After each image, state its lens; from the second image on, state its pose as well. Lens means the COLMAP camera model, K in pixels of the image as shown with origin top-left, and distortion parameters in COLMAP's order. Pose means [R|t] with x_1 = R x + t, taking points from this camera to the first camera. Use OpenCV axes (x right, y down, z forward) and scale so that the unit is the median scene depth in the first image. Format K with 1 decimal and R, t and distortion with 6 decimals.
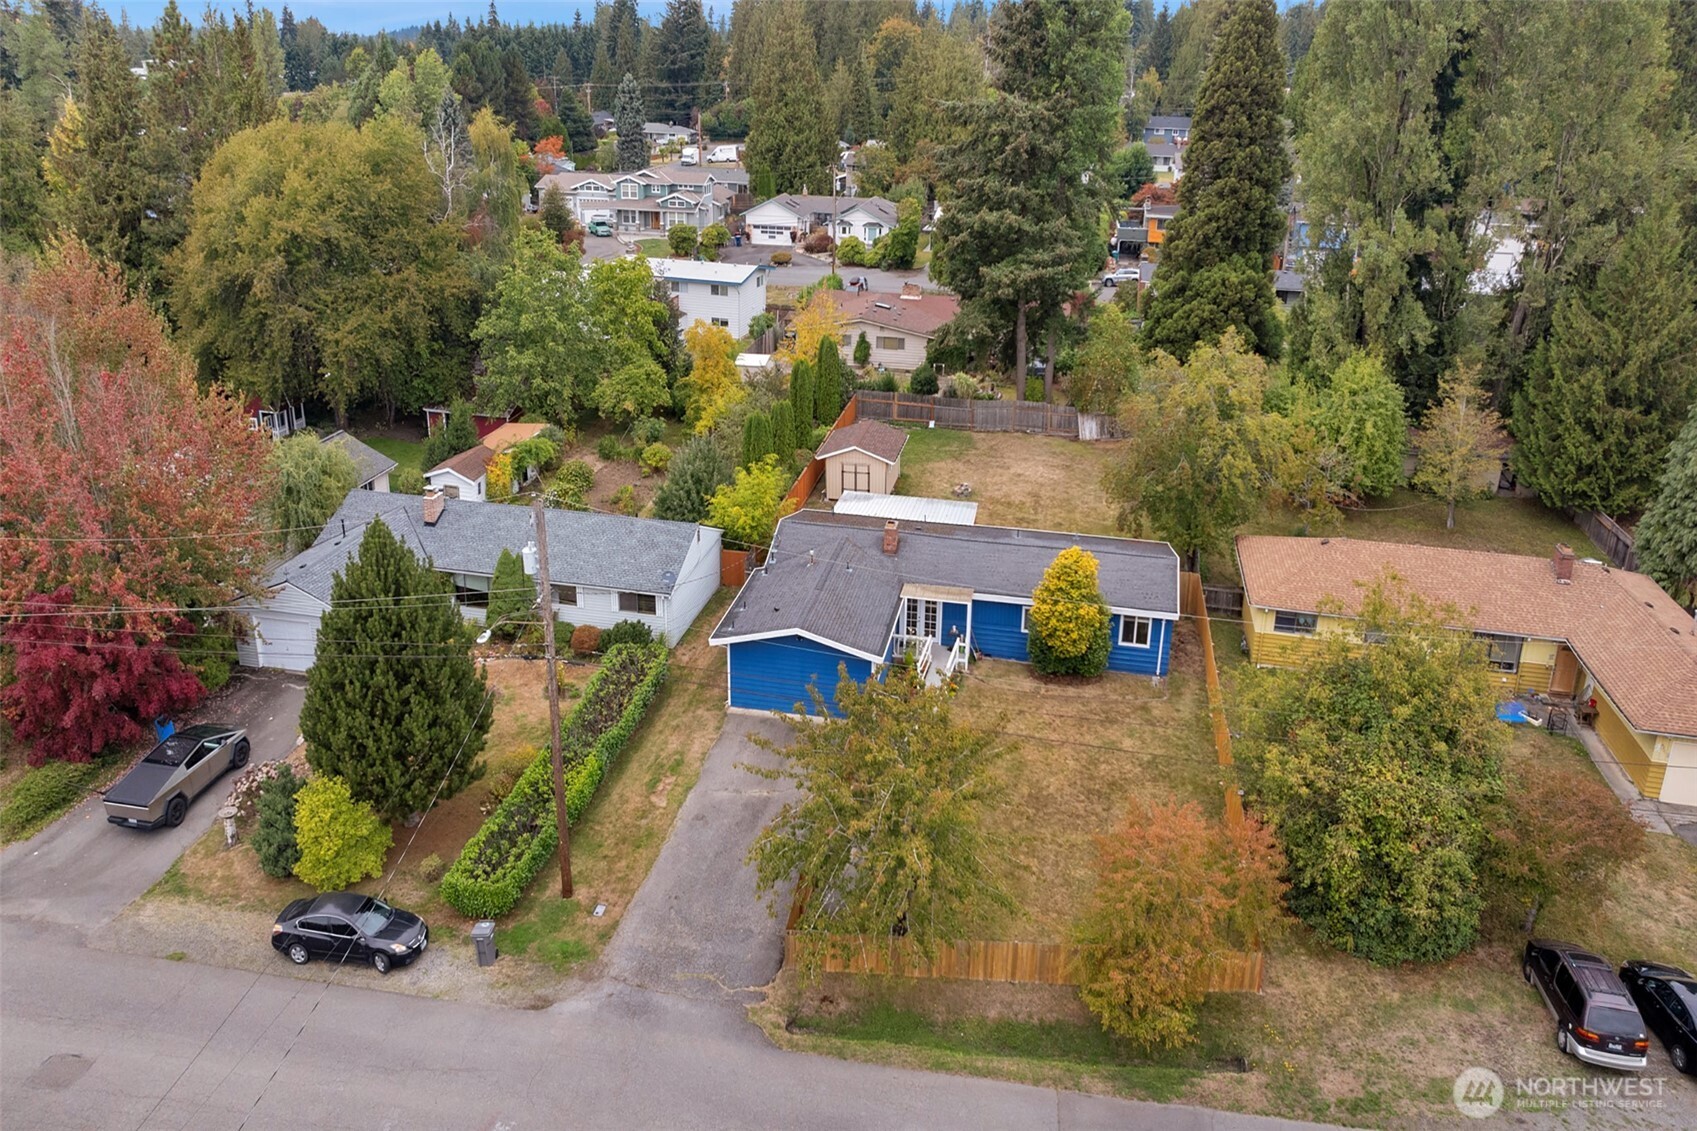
lens RADIAL K [[1239.7, 0, 768.9], [0, 1239.7, 435.7], [0, 0, 1]] dist [-0.013744, -0.001702]
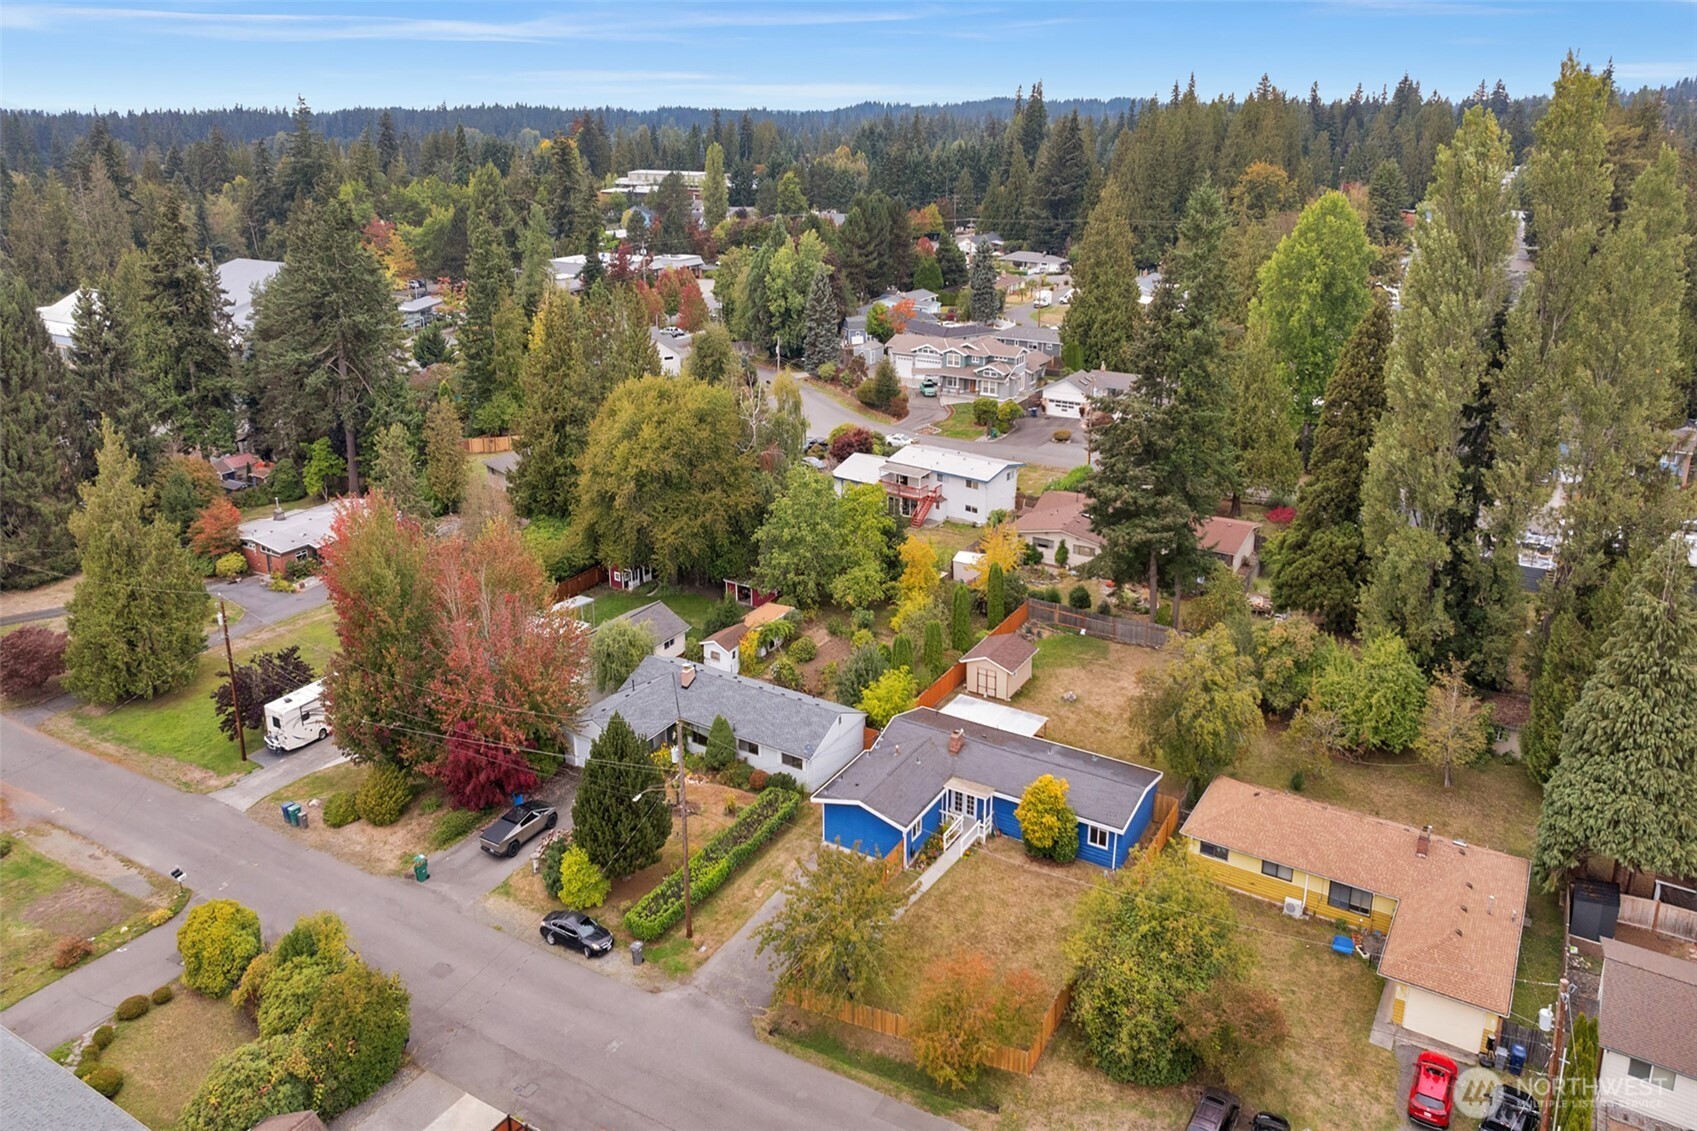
lens RADIAL K [[1233.3, 0, 764.2], [0, 1233.3, 390.5], [0, 0, 1]] dist [-0.011492, -0.003567]
pose [[0.935886, 0.052853, -0.348316, 0.358051], [-0.077208, 0.995418, -0.056404, -0.228575], [0.343739, 0.079681, 0.935678, -0.491179]]
